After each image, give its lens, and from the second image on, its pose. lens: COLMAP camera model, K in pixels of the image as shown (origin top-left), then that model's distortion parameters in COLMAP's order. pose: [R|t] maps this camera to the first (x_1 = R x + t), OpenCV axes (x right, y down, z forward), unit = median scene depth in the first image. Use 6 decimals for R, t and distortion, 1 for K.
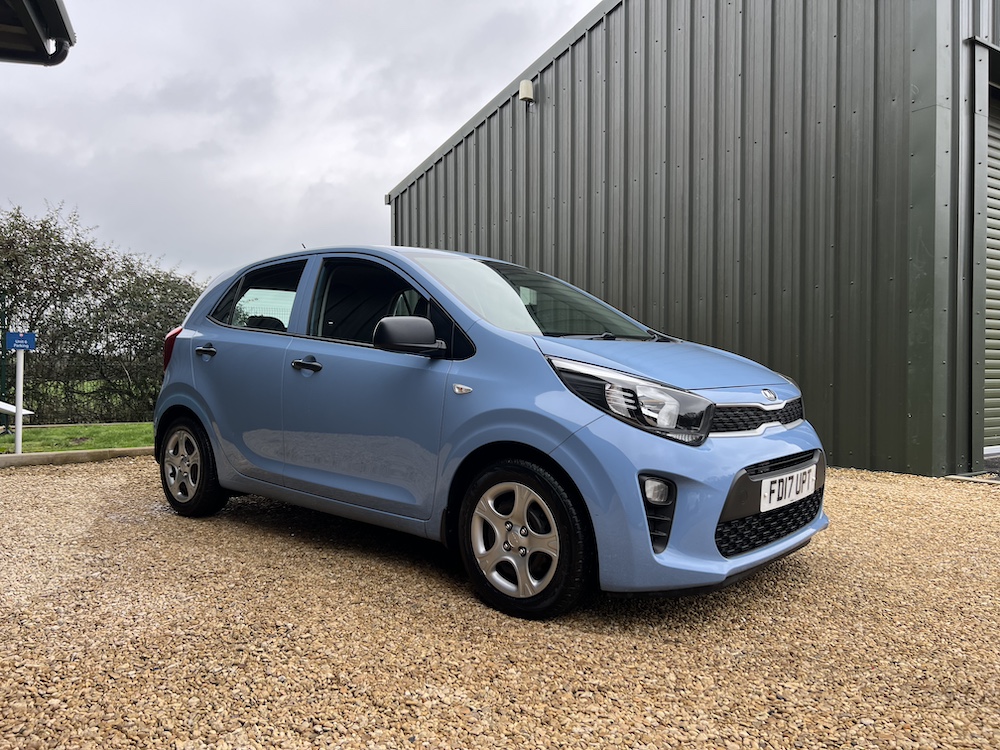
lens RADIAL K [[761.5, 0, 502.8], [0, 761.5, 382.8], [0, 0, 1]] dist [0.051222, -0.053774]
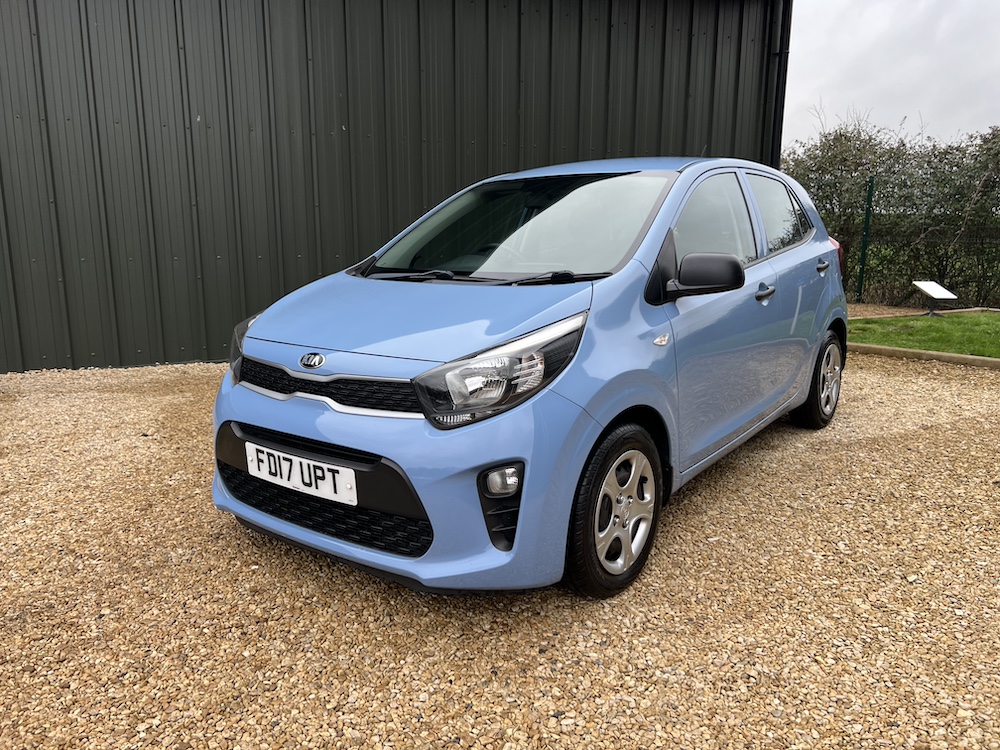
lens RADIAL K [[761.5, 0, 504.4], [0, 761.5, 378.9], [0, 0, 1]] dist [0.051222, -0.053774]
pose [[0.060901, 0.192497, -0.979406, 0.781148], [-0.017670, 0.981282, 0.191766, -0.085400], [0.997987, 0.005628, 0.063163, 0.767739]]
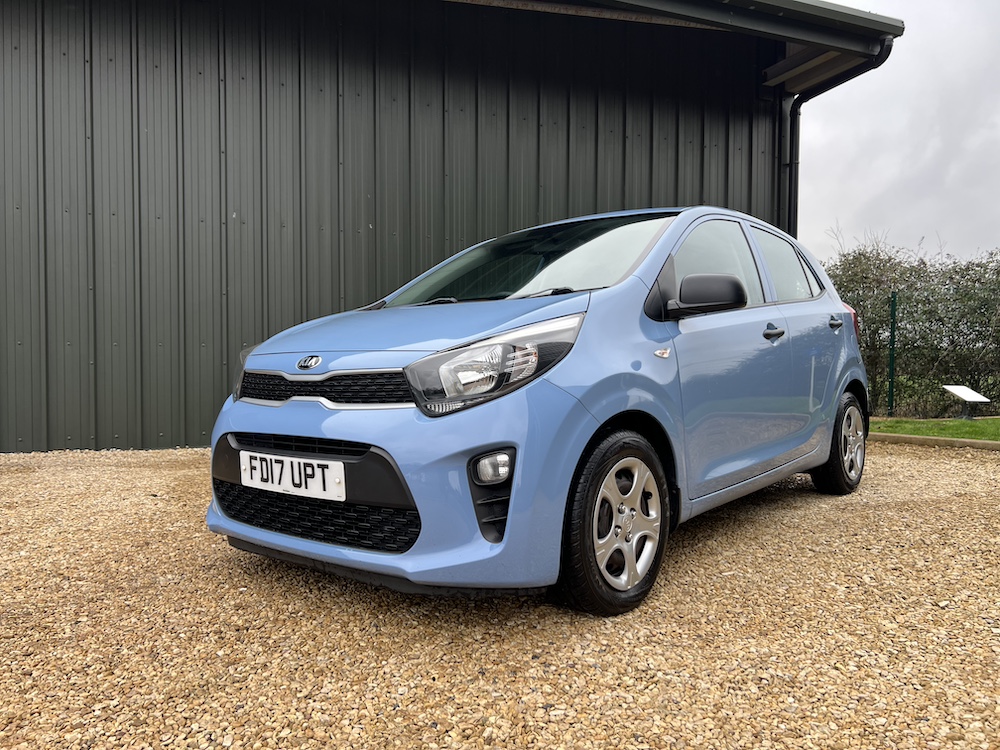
lens RADIAL K [[761.5, 0, 499.4], [0, 761.5, 383.2], [0, 0, 1]] dist [0.051222, -0.053774]
pose [[0.015663, 0.025376, -0.999555, 0.784655], [-0.018896, 0.999507, 0.025078, 0.008153], [0.999699, 0.018494, 0.016134, 0.792739]]
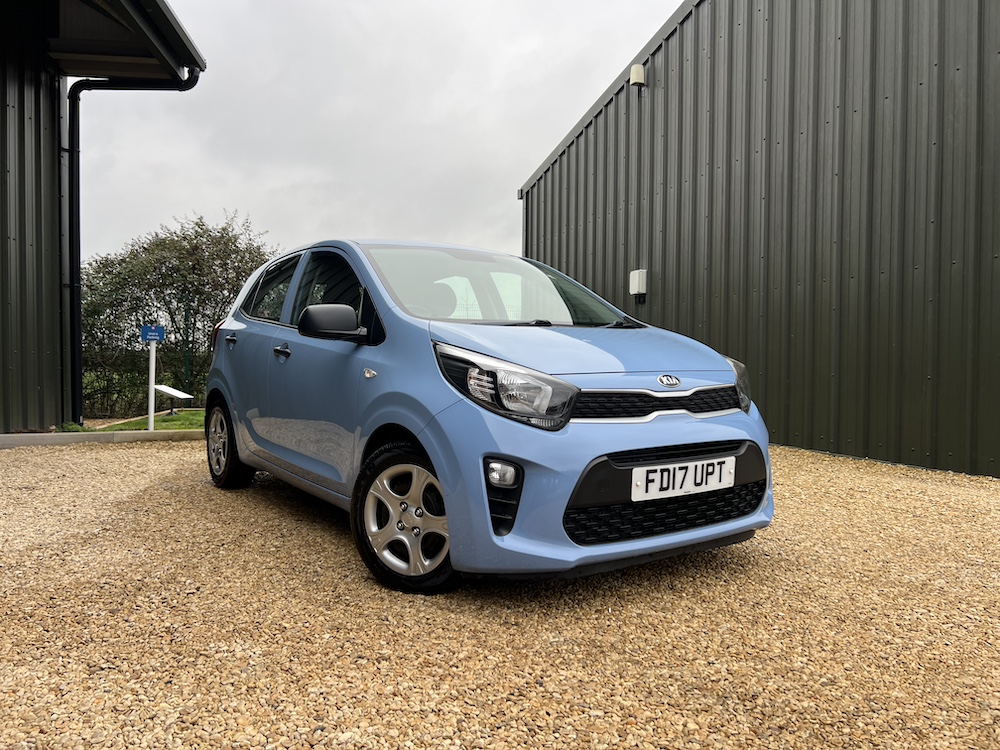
lens RADIAL K [[761.5, 0, 506.1], [0, 761.5, 382.8], [0, 0, 1]] dist [0.051222, -0.053774]
pose [[0.970498, 0.010678, -0.240873, 0.252302], [-0.008672, 0.999918, 0.009386, 0.007171], [0.240953, -0.007021, 0.970511, 0.017506]]
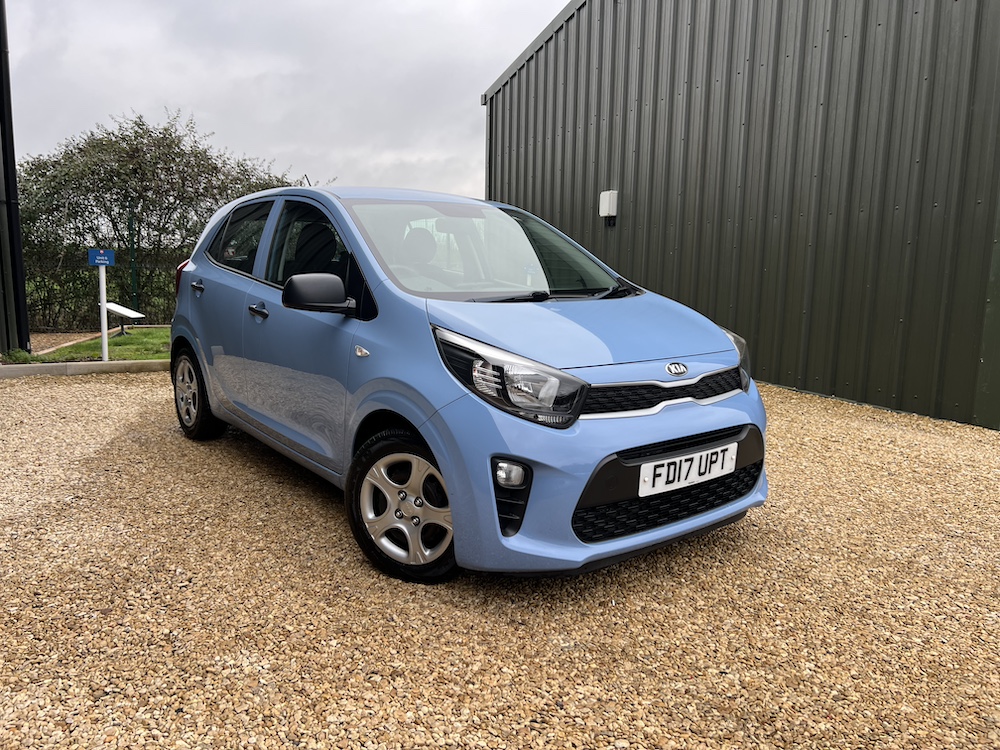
lens RADIAL K [[761.5, 0, 502.3], [0, 761.5, 381.9], [0, 0, 1]] dist [0.051222, -0.053774]
pose [[0.982452, 0.045089, -0.180983, 0.204777], [-0.020245, 0.990387, 0.136837, -0.060744], [0.185413, -0.130772, 0.973920, 0.038065]]
